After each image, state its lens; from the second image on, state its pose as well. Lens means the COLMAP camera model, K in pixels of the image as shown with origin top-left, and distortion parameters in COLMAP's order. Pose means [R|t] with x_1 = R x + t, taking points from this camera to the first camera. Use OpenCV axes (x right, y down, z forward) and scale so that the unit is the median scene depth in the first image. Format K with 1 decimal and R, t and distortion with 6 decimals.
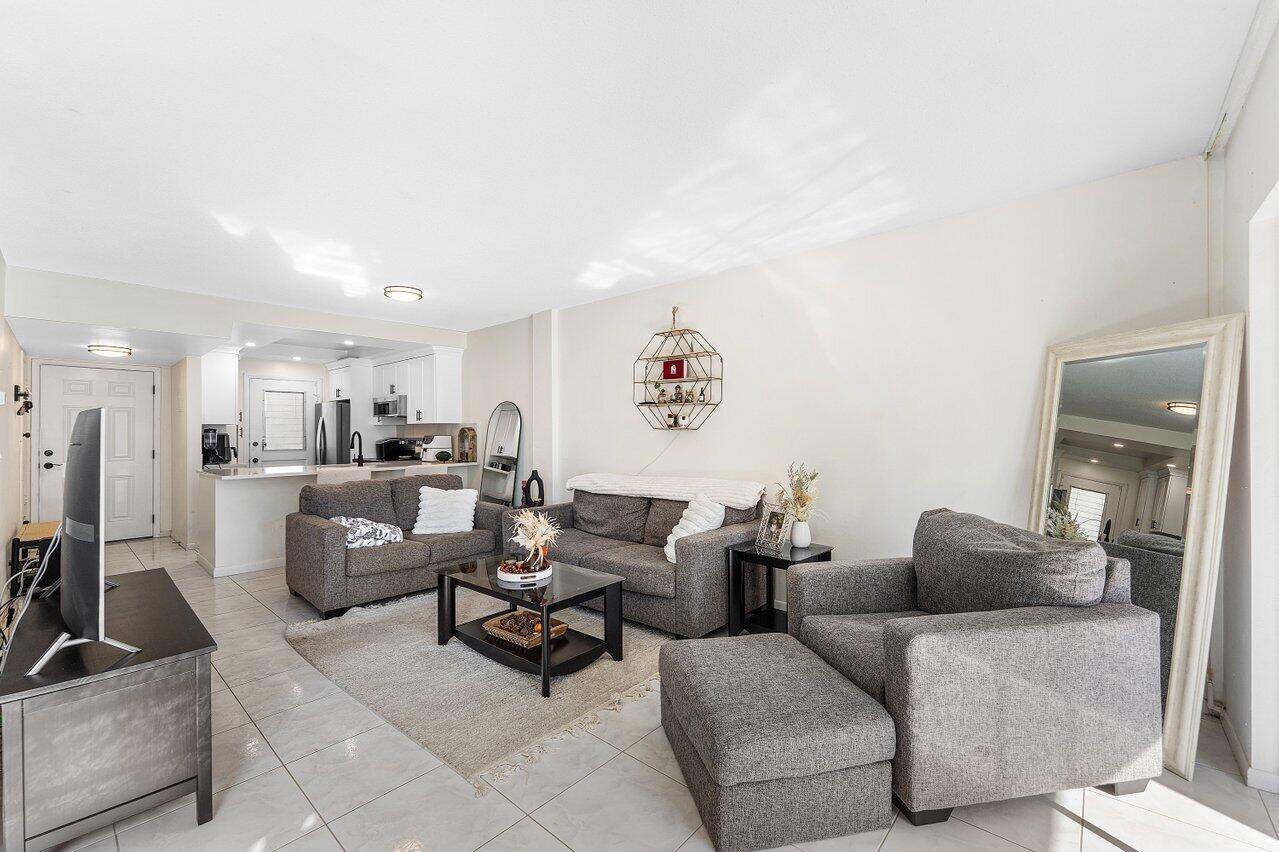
lens RADIAL K [[526.5, 0, 639.5], [0, 526.5, 426.0], [0, 0, 1]] dist [0.000578, 0.000101]
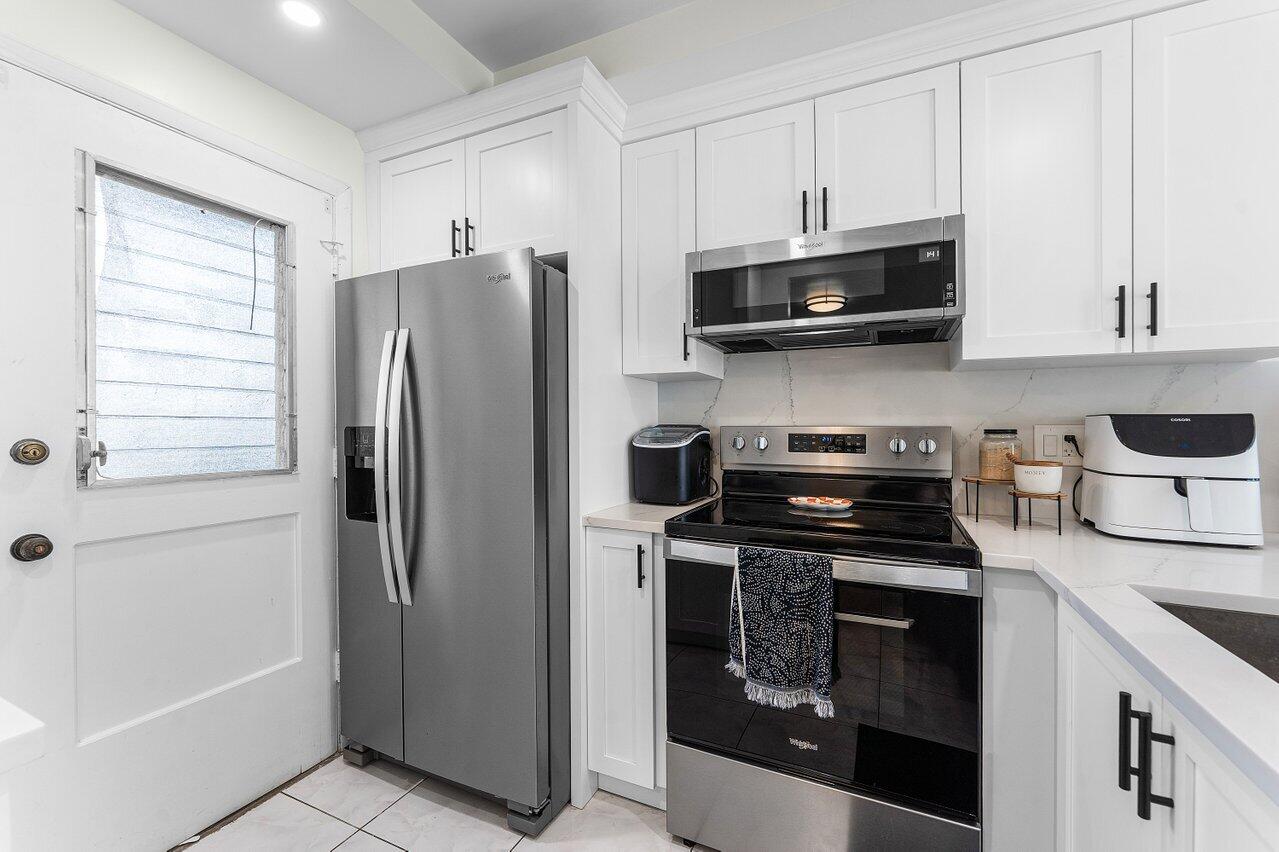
lens RADIAL K [[524.6, 0, 642.7], [0, 524.6, 434.8], [0, 0, 1]] dist [-0.000241, -0.000133]
pose [[0.956214, 0.006581, 0.292593, -0.880178], [-0.014129, 0.999619, 0.023693, 0.032399], [-0.292326, -0.026790, 0.955943, 1.164692]]
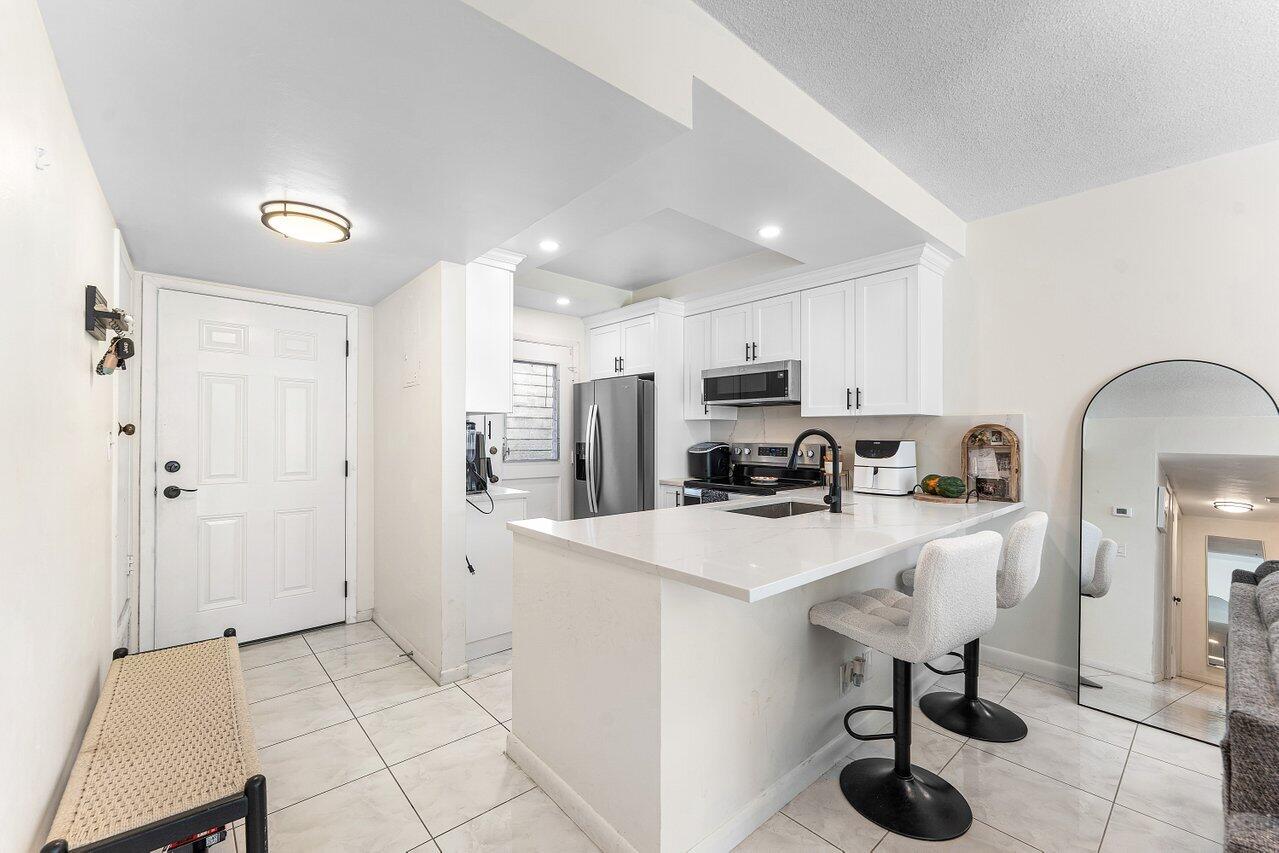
lens RADIAL K [[524.6, 0, 642.7], [0, 524.6, 435.3], [0, 0, 1]] dist [-0.000241, -0.000133]
pose [[0.993506, 0.012247, -0.113116, -0.750666], [-0.011112, 0.999881, 0.010658, 0.014208], [0.113233, -0.009332, 0.993525, 0.671106]]
